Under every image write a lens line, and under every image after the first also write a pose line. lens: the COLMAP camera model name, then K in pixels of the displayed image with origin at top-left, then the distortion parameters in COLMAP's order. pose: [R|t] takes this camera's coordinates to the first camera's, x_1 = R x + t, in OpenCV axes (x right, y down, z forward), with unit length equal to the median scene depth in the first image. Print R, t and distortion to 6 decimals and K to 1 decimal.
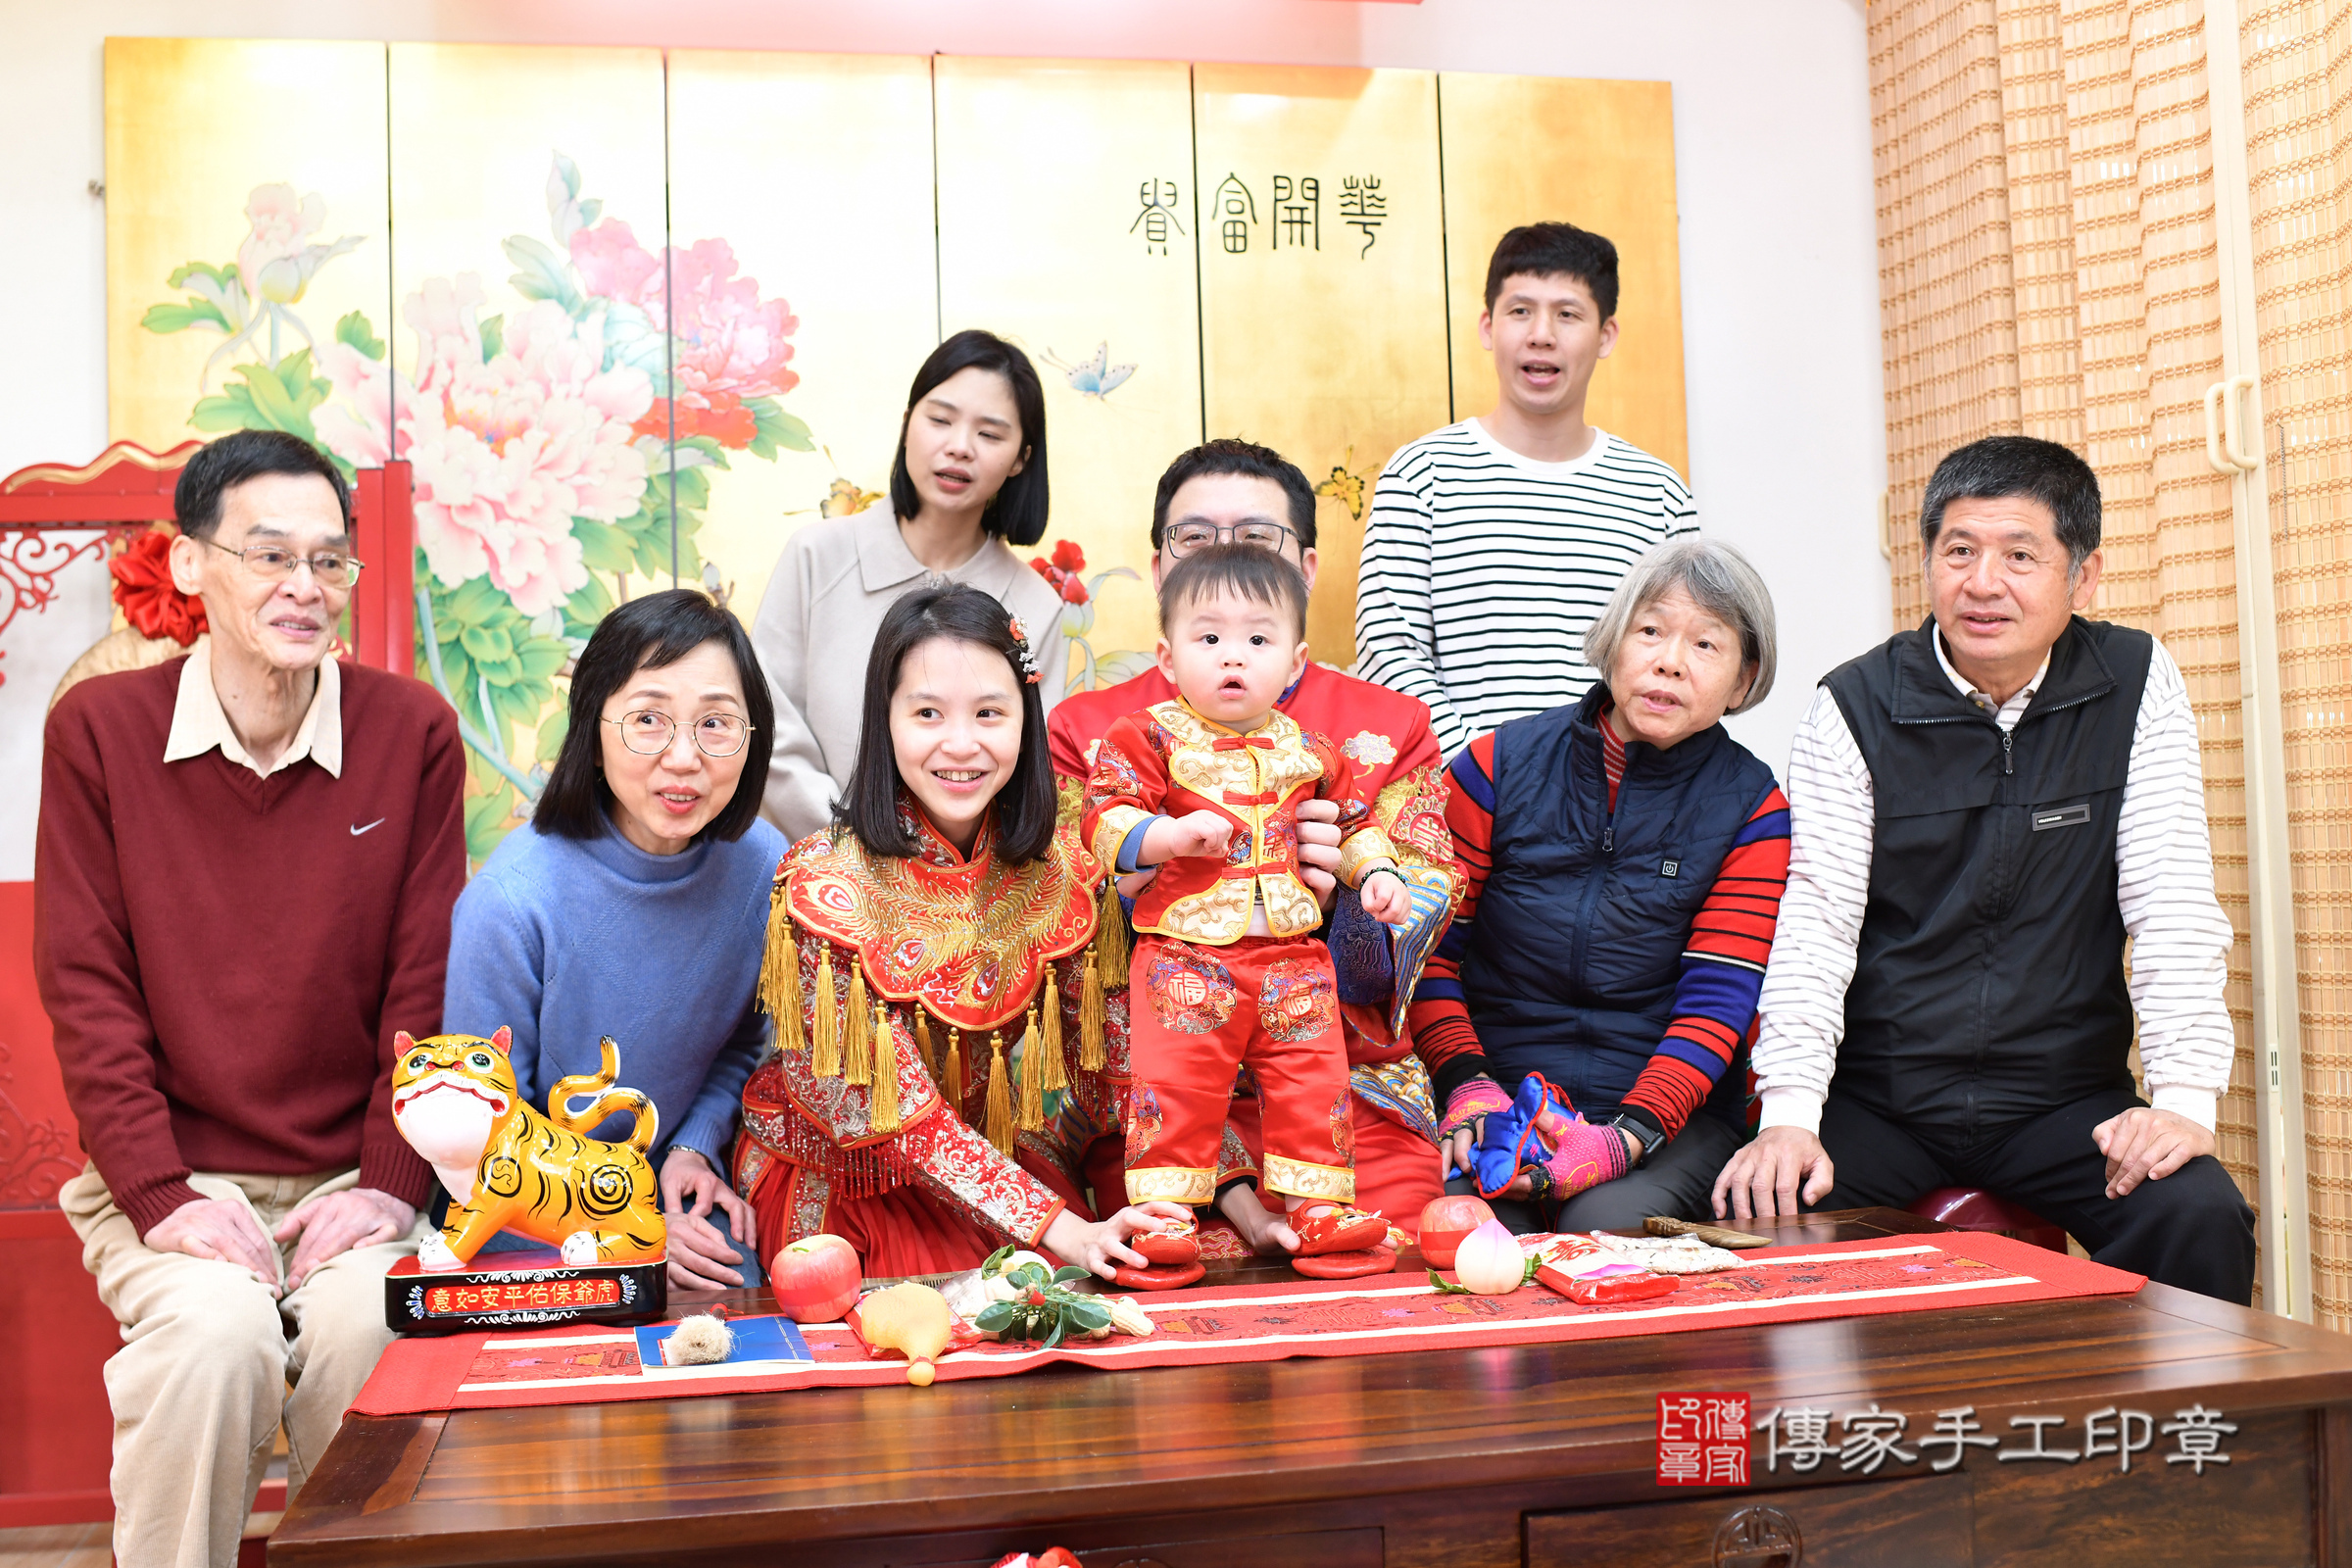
lens RADIAL K [[2419.6, 0, 1176.6], [0, 2419.6, 777.2], [0, 0, 1]] dist [-0.108616, 0.122851]
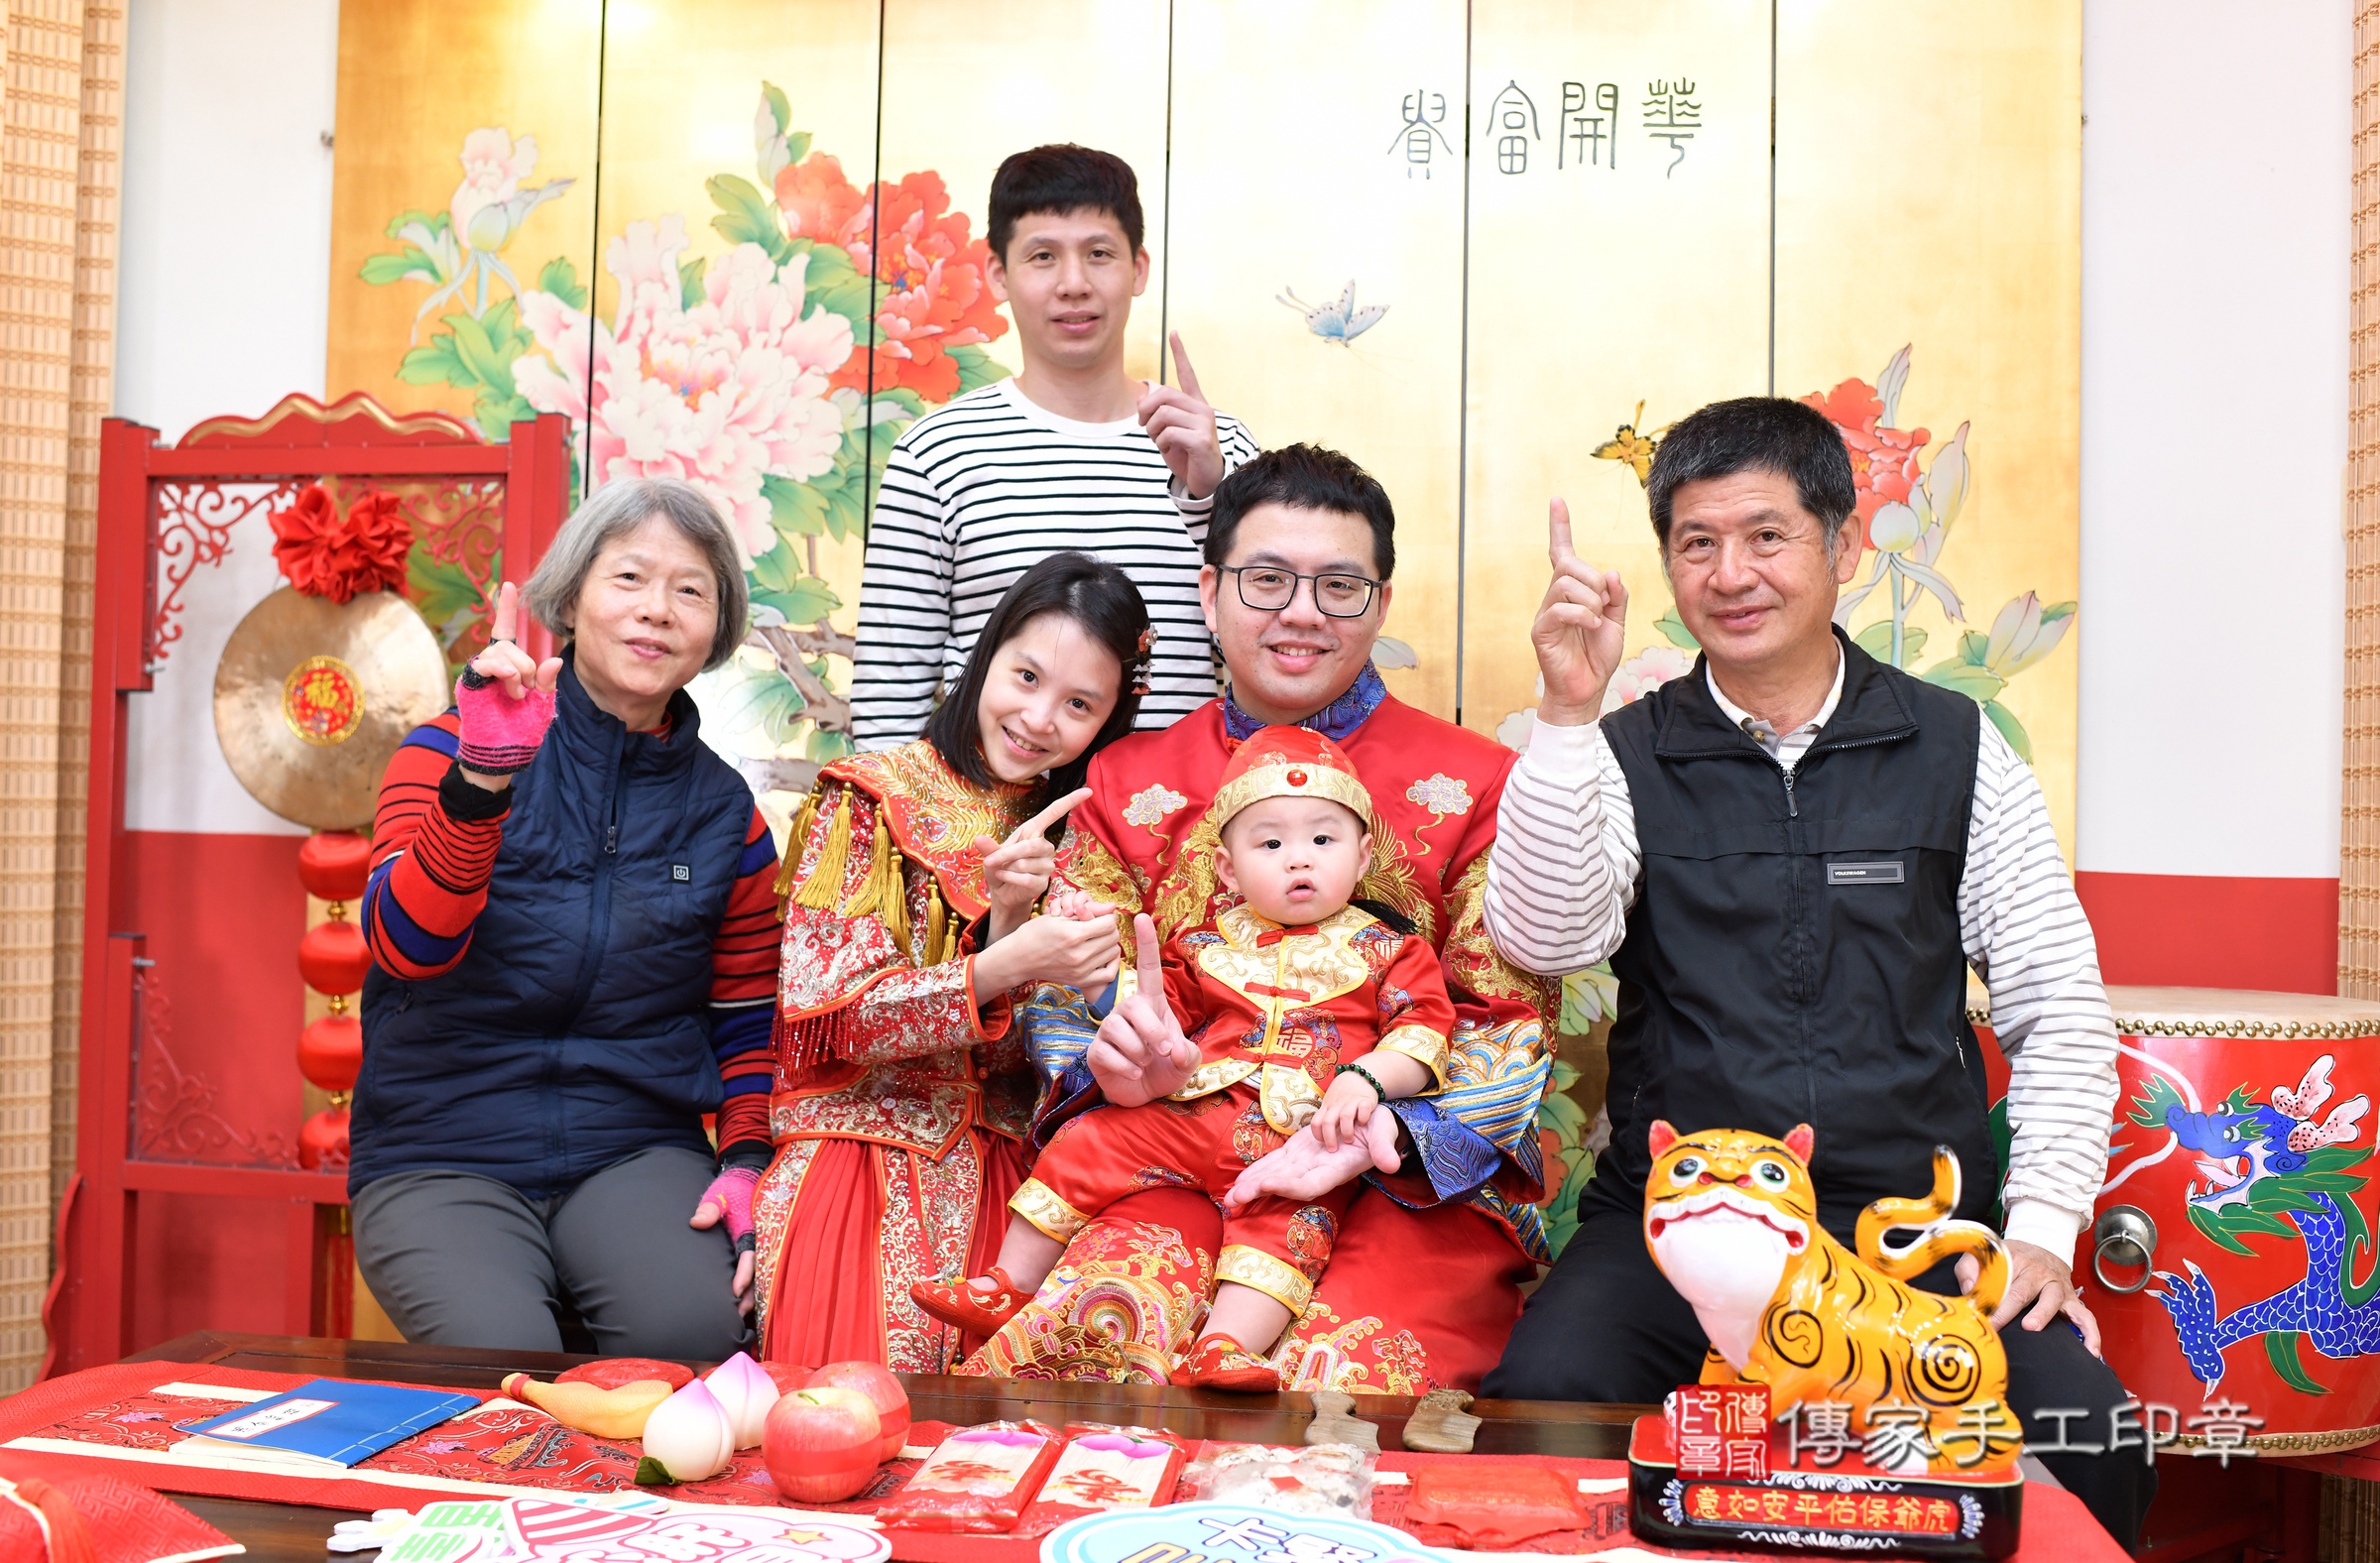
lens RADIAL K [[2416.0, 0, 1190.0], [0, 2416.0, 781.5], [0, 0, 1]] dist [-0.110421, 0.127648]
pose [[0.948174, 0.047623, -0.314162, 0.206017], [-0.043185, 0.998845, 0.021077, -0.016030], [0.314802, -0.006418, 0.949136, 0.163480]]
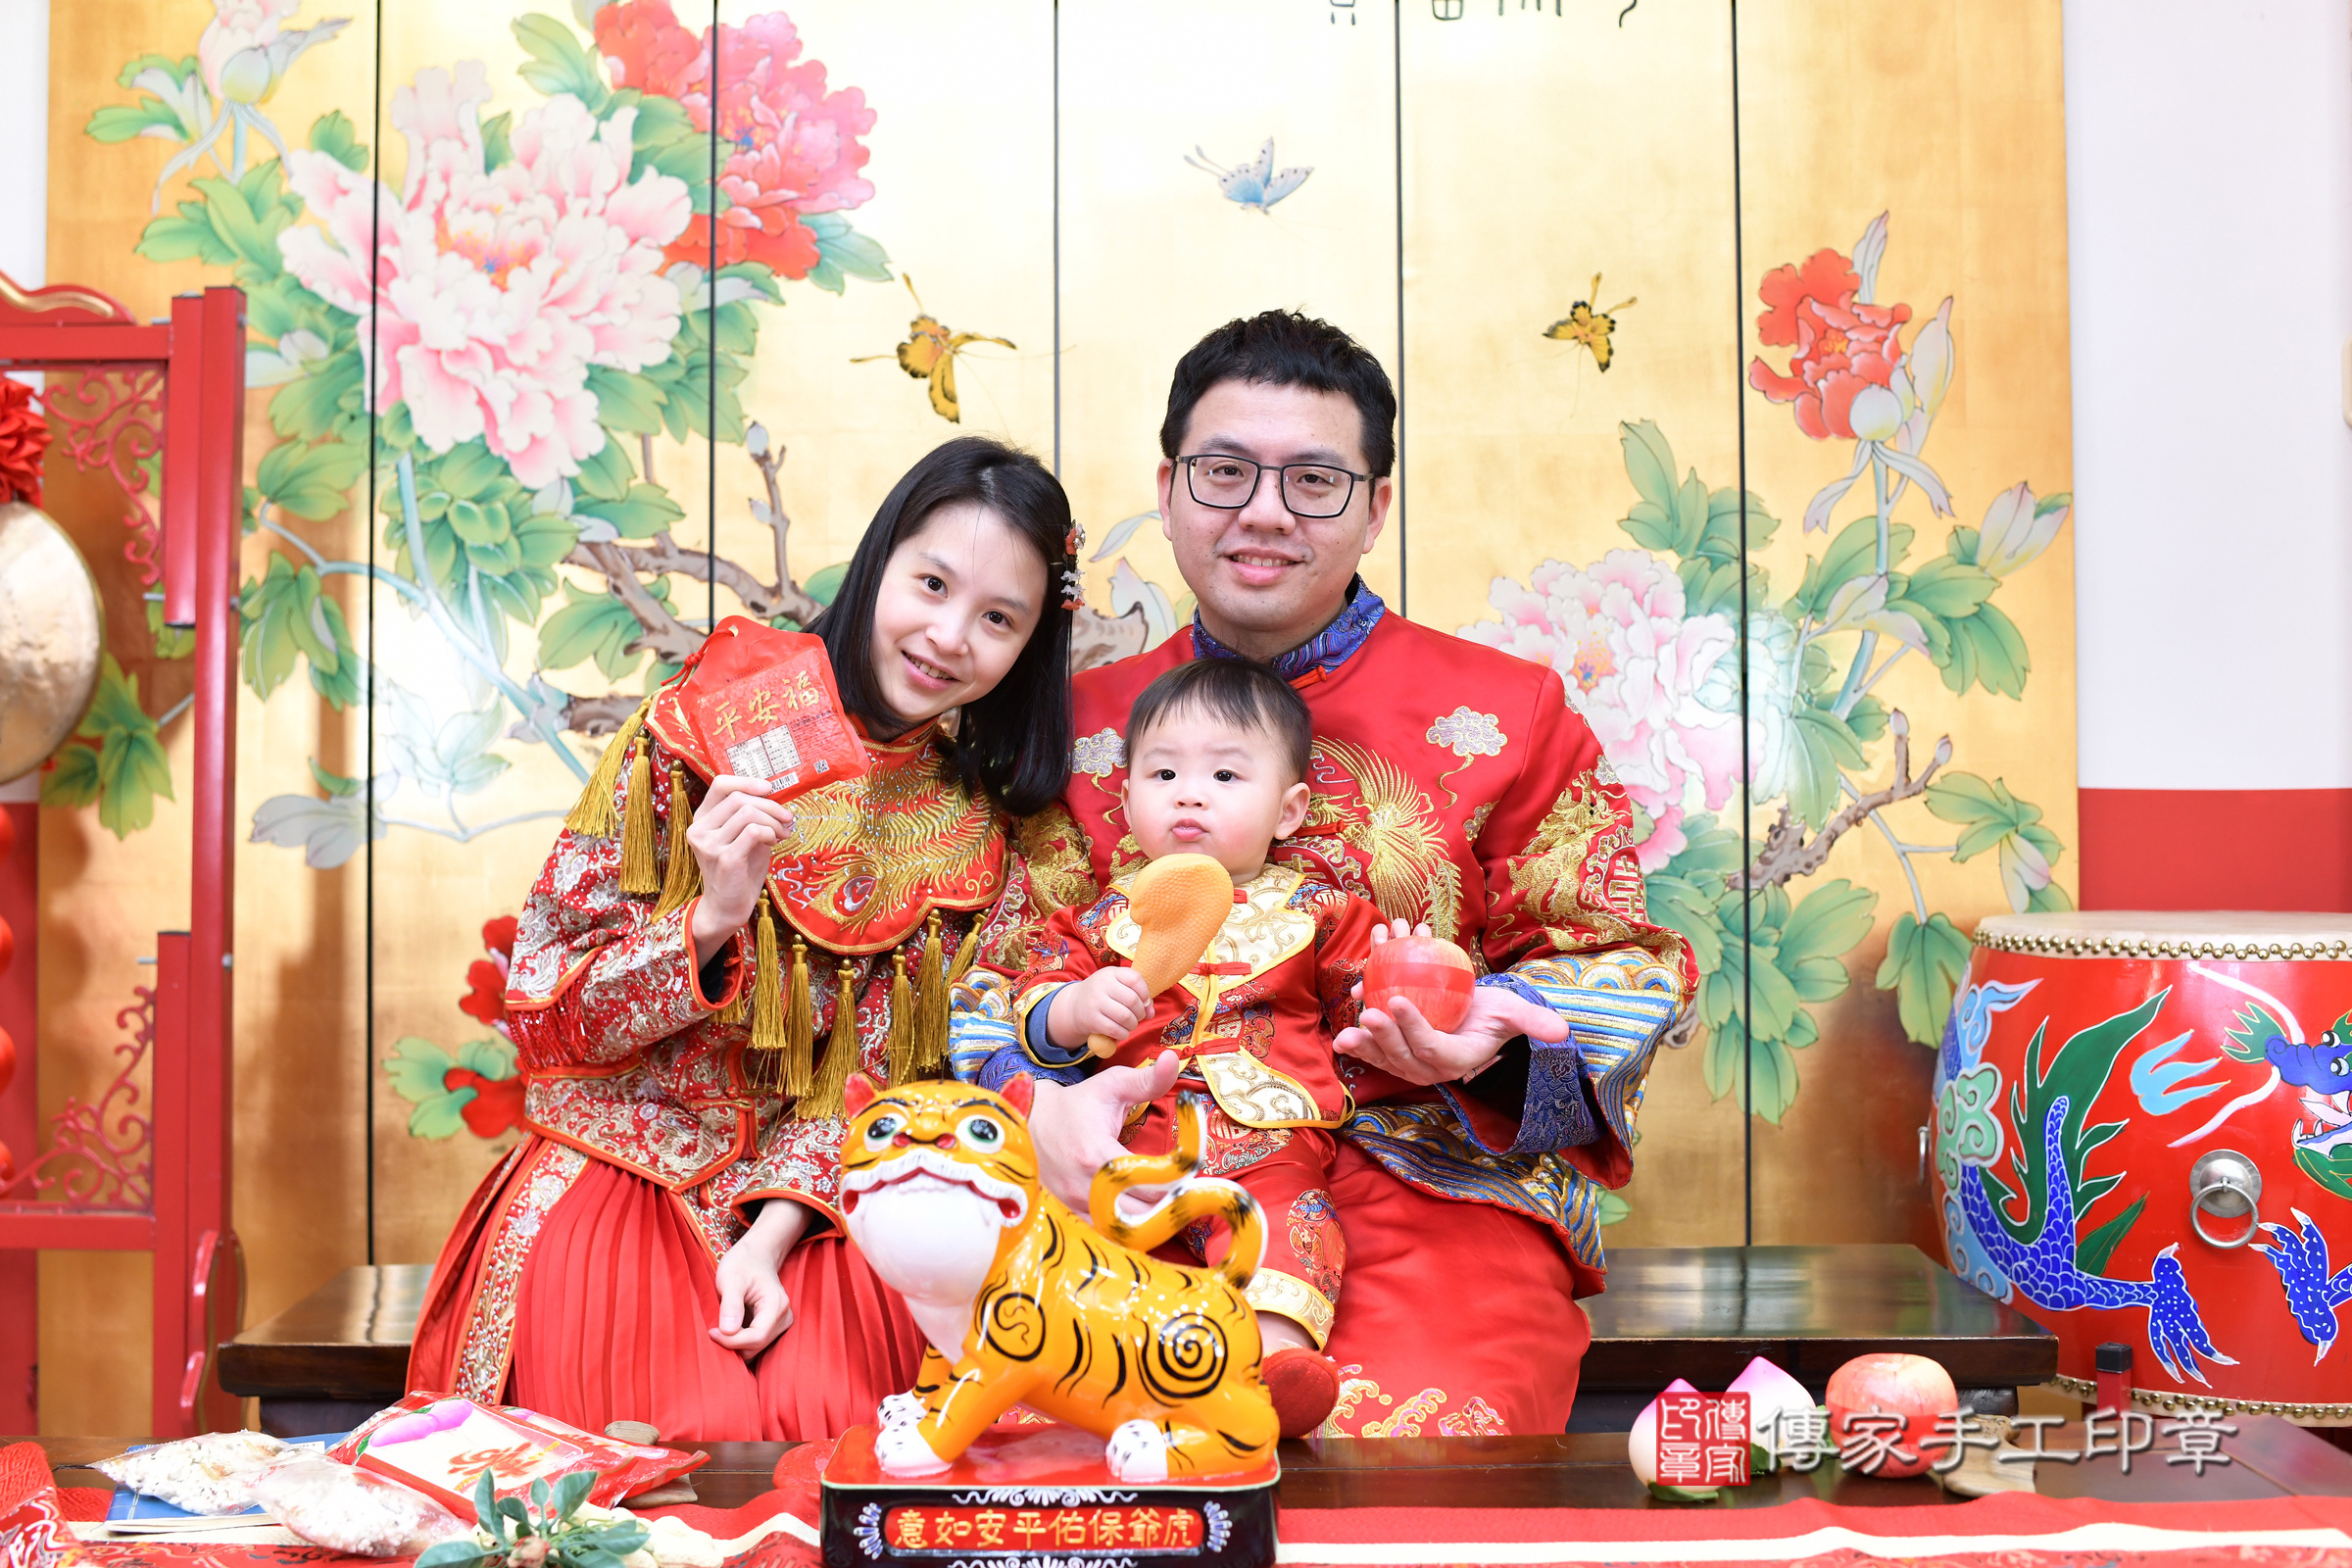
lens RADIAL K [[2400.8, 0, 1138.4], [0, 2400.8, 763.6], [0, 0, 1]] dist [-0.085220, 0.058601]
pose [[0.980629, 0.024590, -0.194326, 0.085477], [-0.022427, 0.999660, 0.013323, 0.009585], [0.194587, -0.008707, 0.980847, 0.257342]]
